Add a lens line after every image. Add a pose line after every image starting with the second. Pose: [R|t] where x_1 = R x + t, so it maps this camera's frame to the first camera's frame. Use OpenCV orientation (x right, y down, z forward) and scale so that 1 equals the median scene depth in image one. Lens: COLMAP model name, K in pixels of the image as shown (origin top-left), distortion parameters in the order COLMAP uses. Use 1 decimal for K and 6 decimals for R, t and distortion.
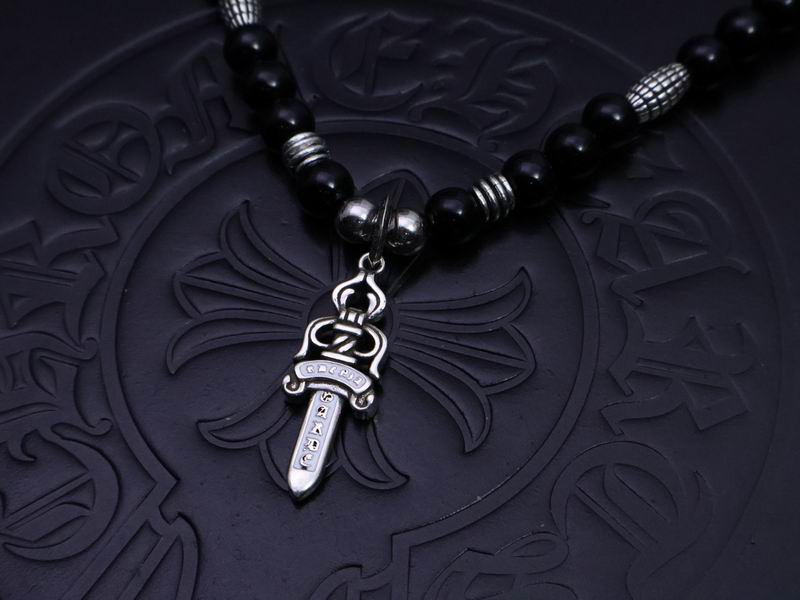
lens RADIAL K [[1483.5, 0, 400.0], [0, 1483.5, 300.0], [0, 0, 1]] dist [0.008045, 0.128389]
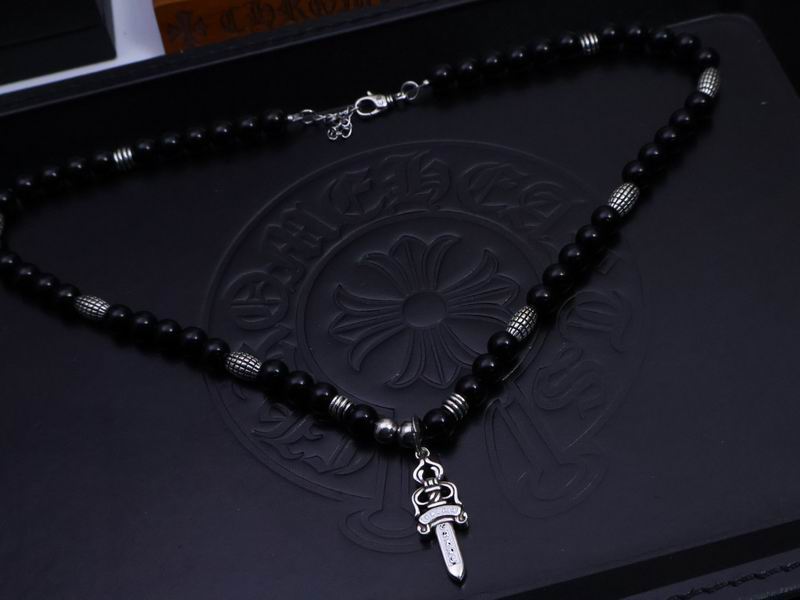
lens RADIAL K [[1483.5, 0, 400.0], [0, 1483.5, 300.0], [0, 0, 1]] dist [0.008045, 0.128389]
pose [[0.874031, -0.429240, 0.227646, -0.494049], [0.458037, 0.884228, -0.091339, 0.165331], [-0.162085, 0.184103, 0.969451, -0.877334]]
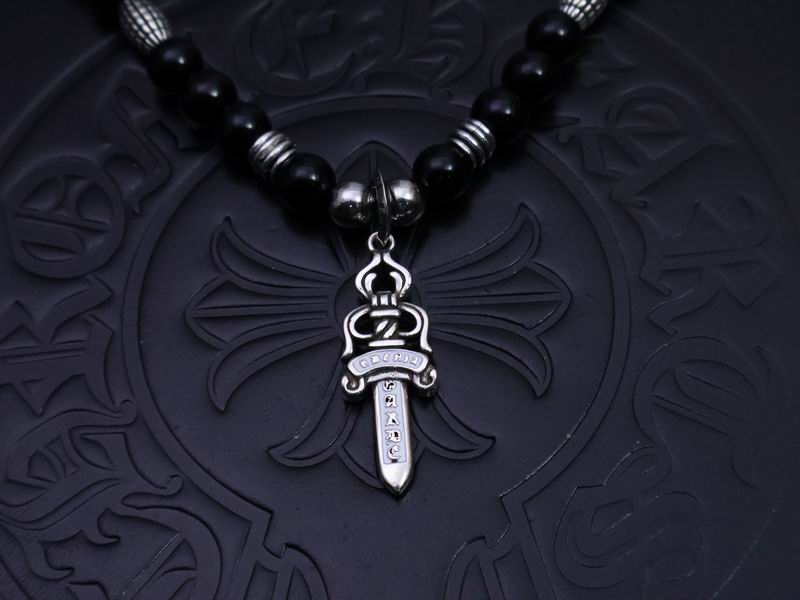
lens RADIAL K [[1483.5, 0, 400.0], [0, 1483.5, 300.0], [0, 0, 1]] dist [0.008045, 0.128389]
pose [[0.945074, -0.290611, 0.149604, -0.163660], [0.284061, 0.956674, 0.063908, -0.046993], [-0.161695, -0.017901, 0.986678, 0.027166]]
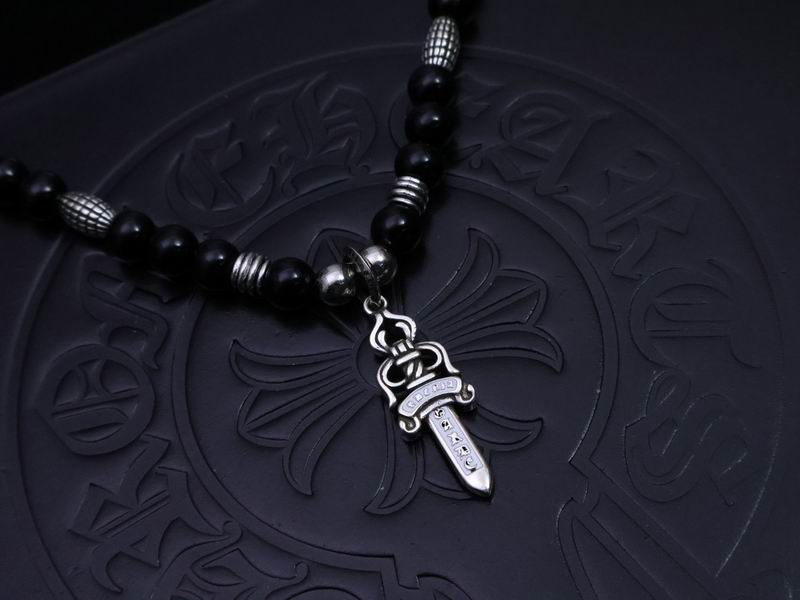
lens RADIAL K [[1483.5, 0, 400.0], [0, 1483.5, 300.0], [0, 0, 1]] dist [0.008045, 0.128389]
pose [[0.728323, -0.617419, 0.297219, -0.331411], [0.630243, 0.773829, 0.063106, -0.085110], [-0.268959, 0.141359, 0.952722, -0.067289]]
